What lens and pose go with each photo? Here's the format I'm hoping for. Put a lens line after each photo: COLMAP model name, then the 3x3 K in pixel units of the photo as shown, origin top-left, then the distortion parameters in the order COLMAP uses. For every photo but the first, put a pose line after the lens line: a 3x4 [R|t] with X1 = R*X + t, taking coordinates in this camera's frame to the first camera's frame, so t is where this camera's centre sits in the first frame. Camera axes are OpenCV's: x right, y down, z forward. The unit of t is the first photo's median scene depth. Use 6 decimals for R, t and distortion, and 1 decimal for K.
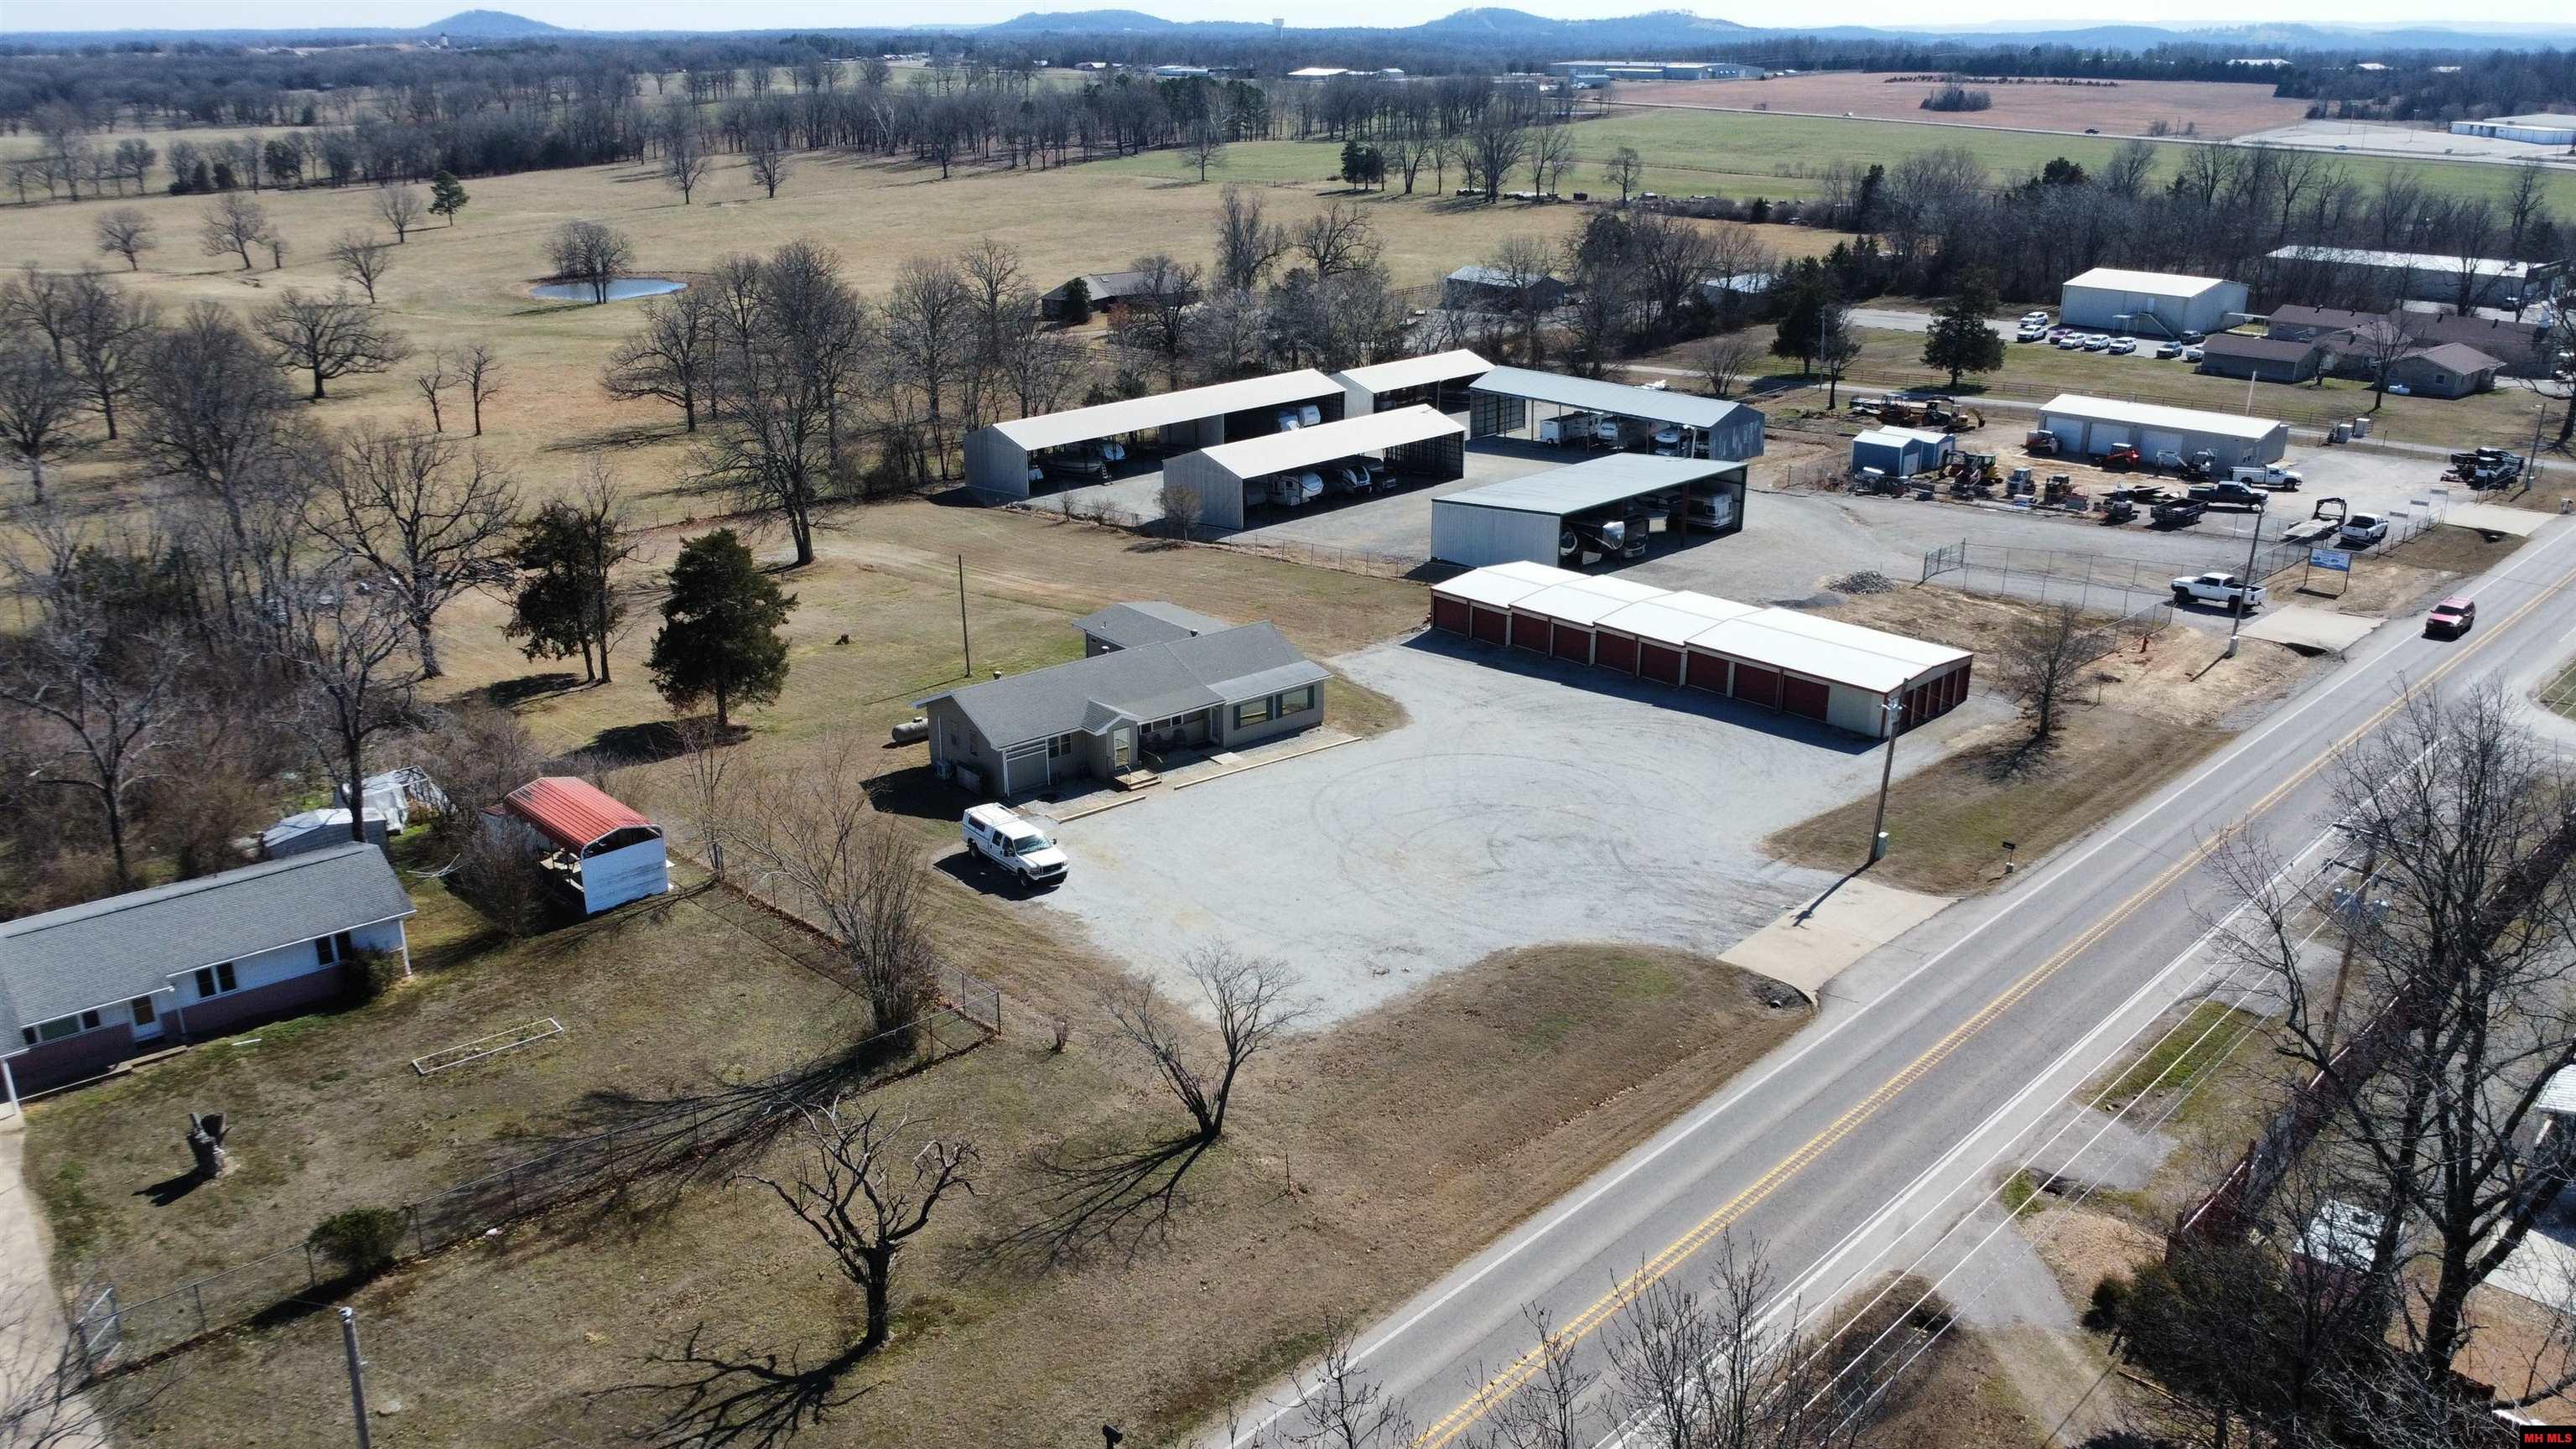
lens RADIAL K [[1933.2, 0, 1288.0], [0, 1933.2, 724.5], [0, 0, 1]] dist [-0.001503, 0.000754]
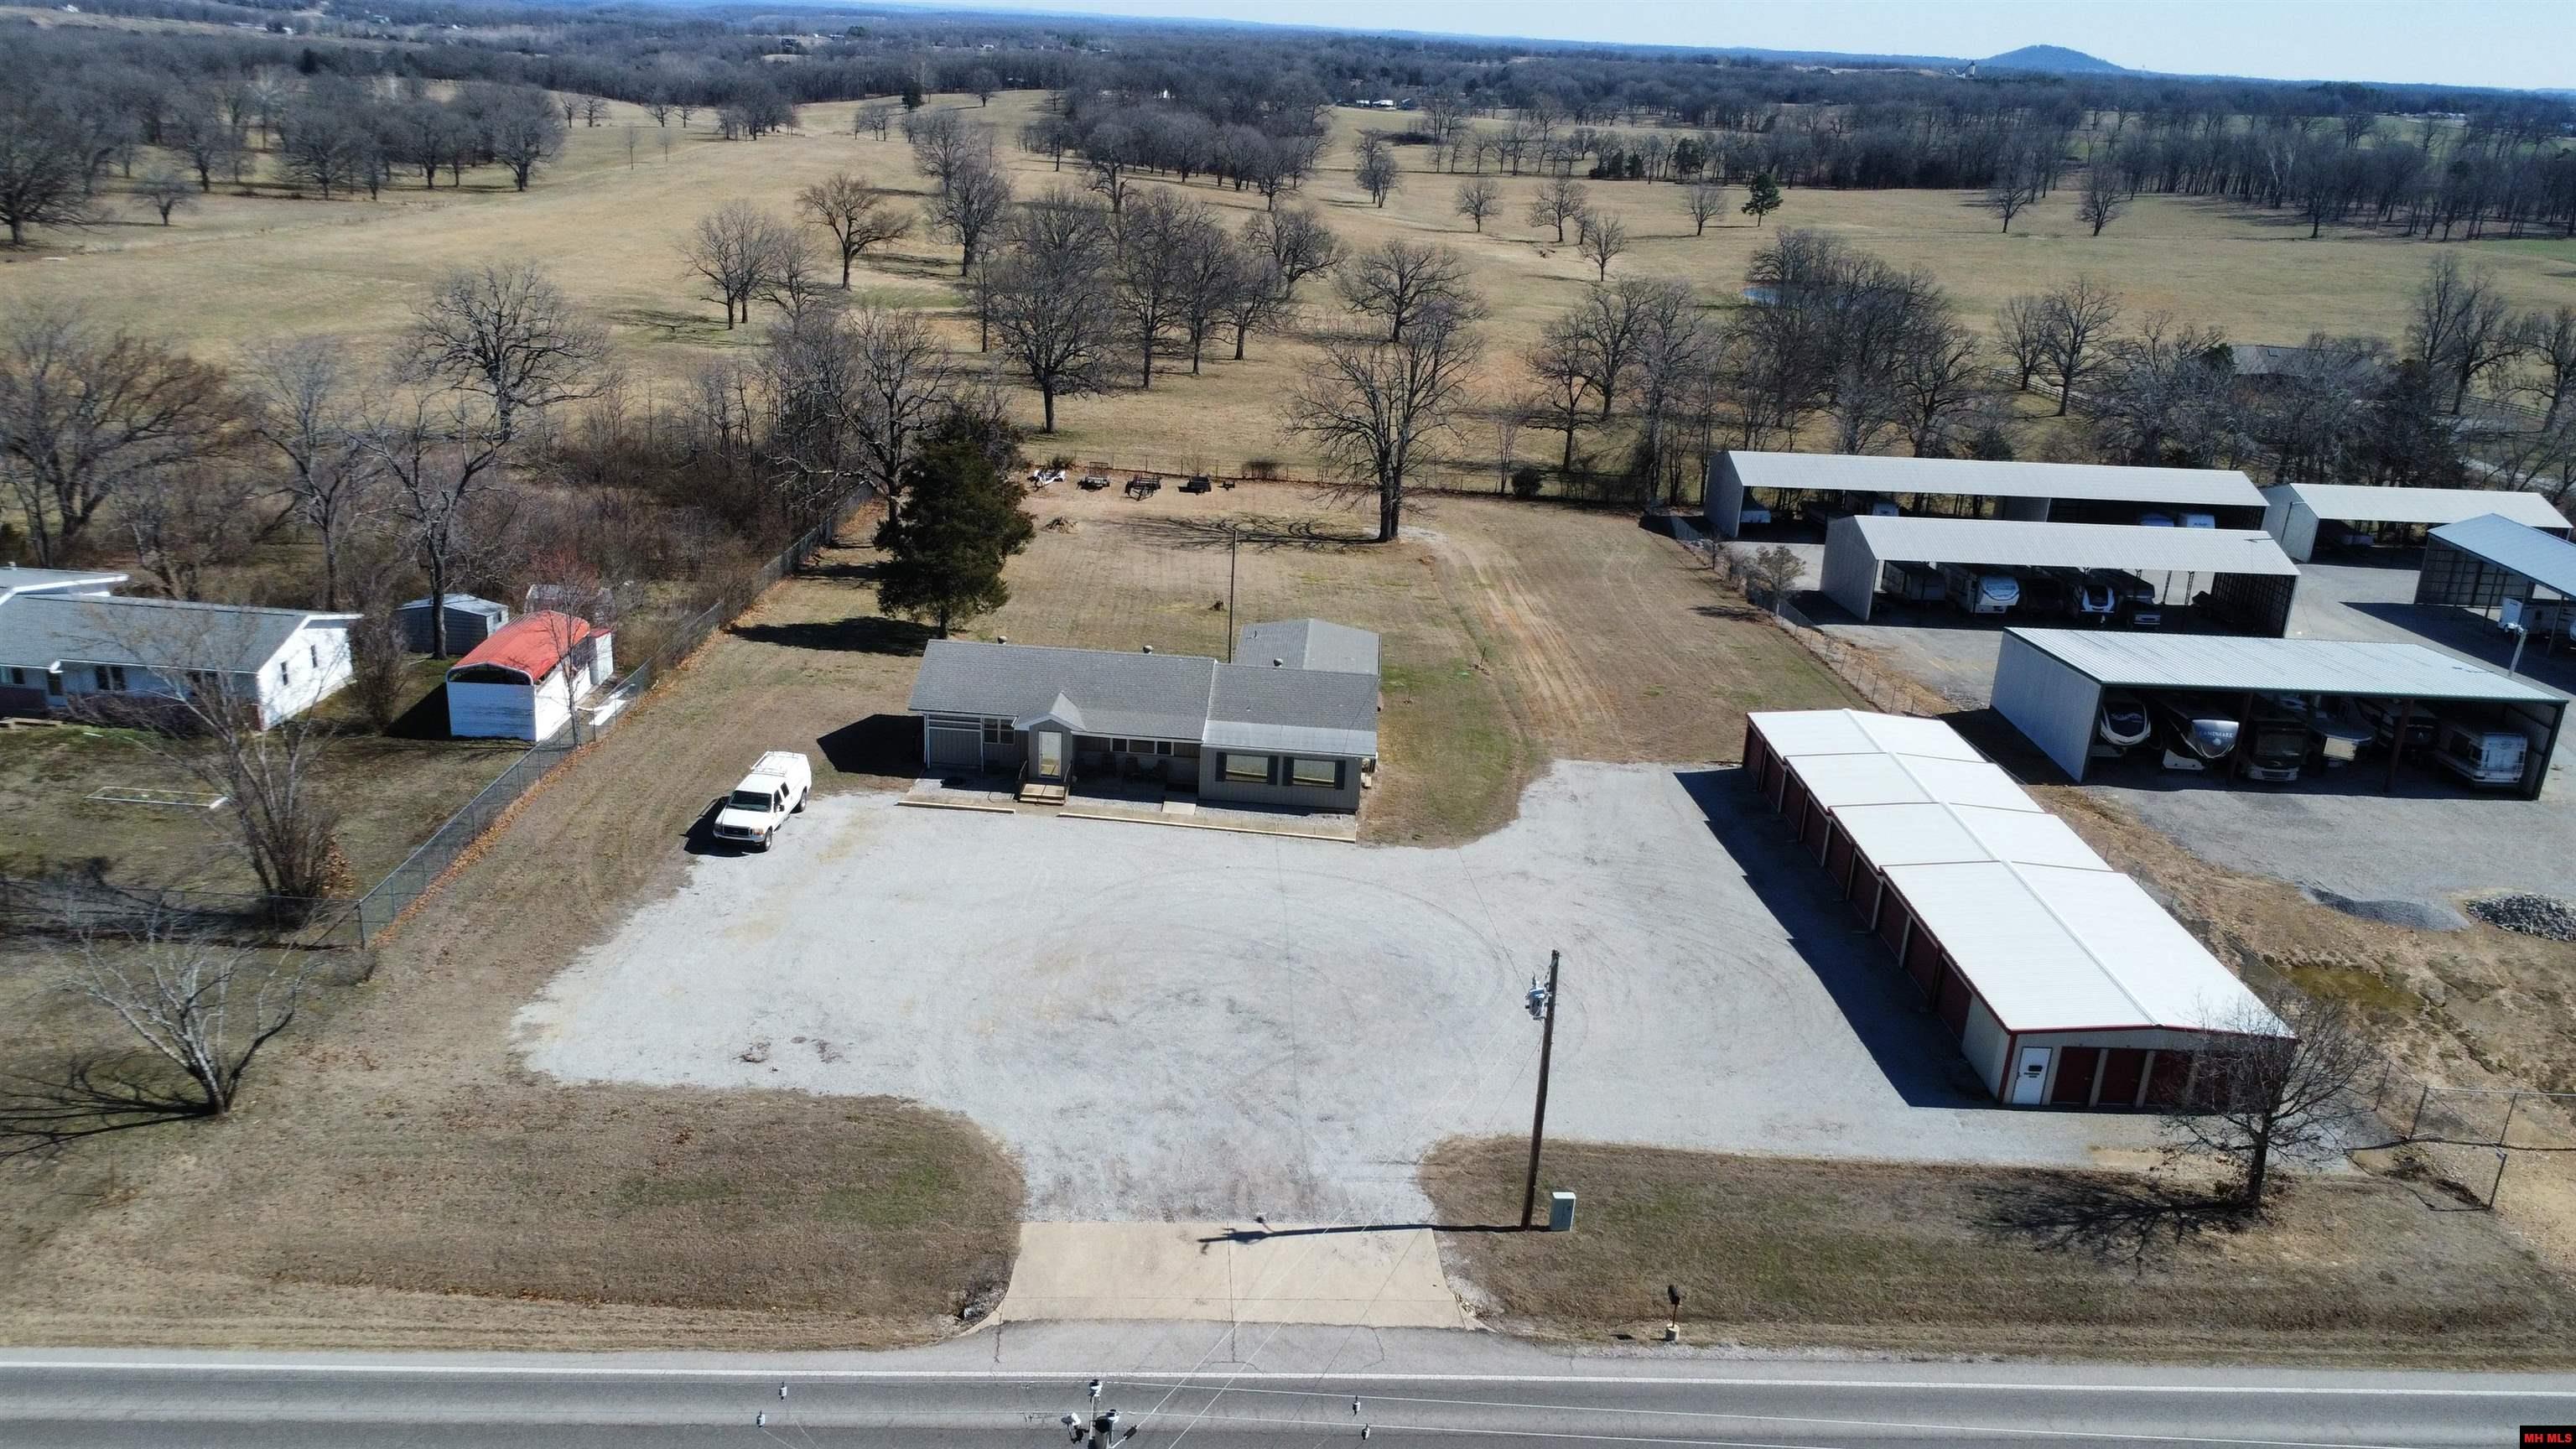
lens RADIAL K [[1931.5, 0, 1279.0], [0, 1931.5, 725.2], [0, 0, 1]] dist [0.006849, 0.001072]
pose [[0.738595, 0.267918, -0.618625, 0.341291], [-0.278586, 0.956920, 0.081816, -0.065353], [0.613895, 0.111911, 0.781415, 0.262155]]
